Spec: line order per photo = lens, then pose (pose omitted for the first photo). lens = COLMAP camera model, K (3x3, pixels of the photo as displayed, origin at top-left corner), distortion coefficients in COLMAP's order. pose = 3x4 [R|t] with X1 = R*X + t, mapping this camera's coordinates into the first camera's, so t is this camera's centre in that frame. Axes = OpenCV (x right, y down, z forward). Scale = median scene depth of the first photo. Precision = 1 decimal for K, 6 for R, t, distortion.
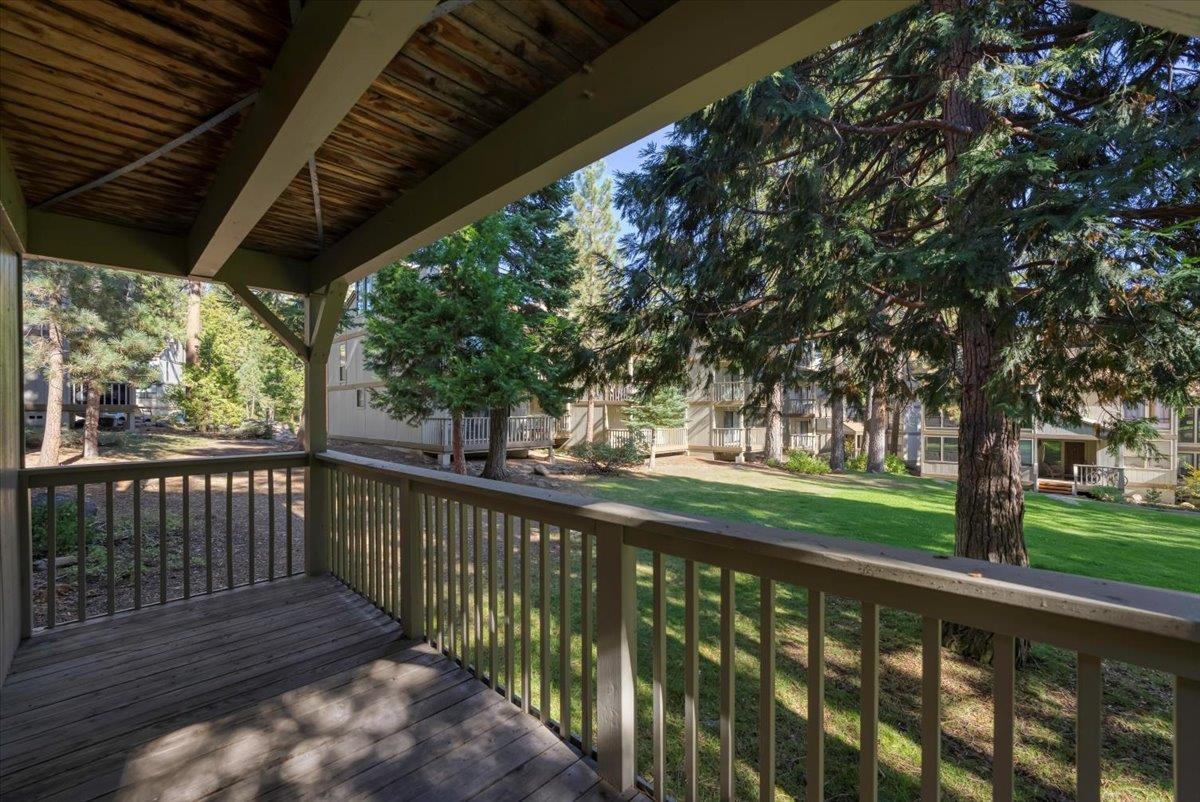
lens RADIAL K [[488.0, 0, 598.1], [0, 488.0, 407.6], [0, 0, 1]] dist [0.001963, 0.000306]
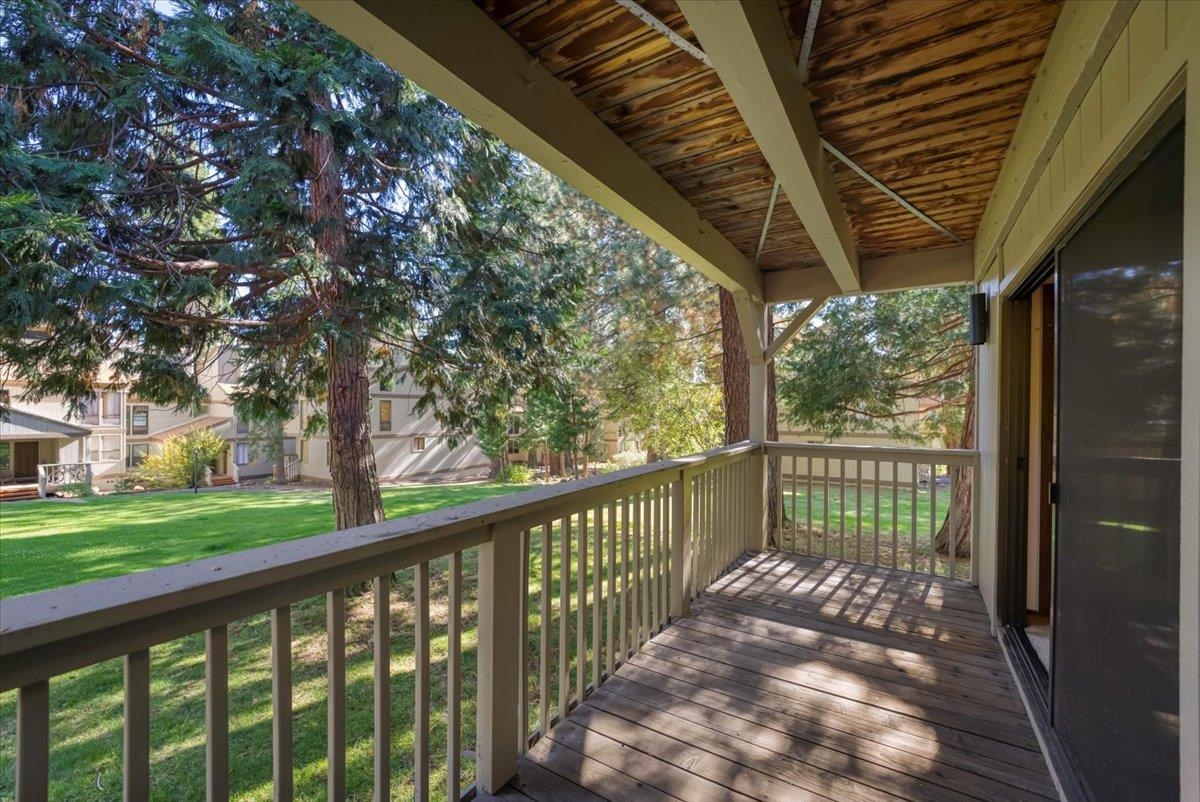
lens RADIAL K [[488.0, 0, 597.5], [0, 488.0, 409.7], [0, 0, 1]] dist [0.001963, 0.000306]
pose [[-0.211615, -0.000414, 0.977353, -0.759031], [-0.009818, 0.999950, -0.001702, 0.012035], [-0.977304, -0.009956, -0.211608, 0.777667]]
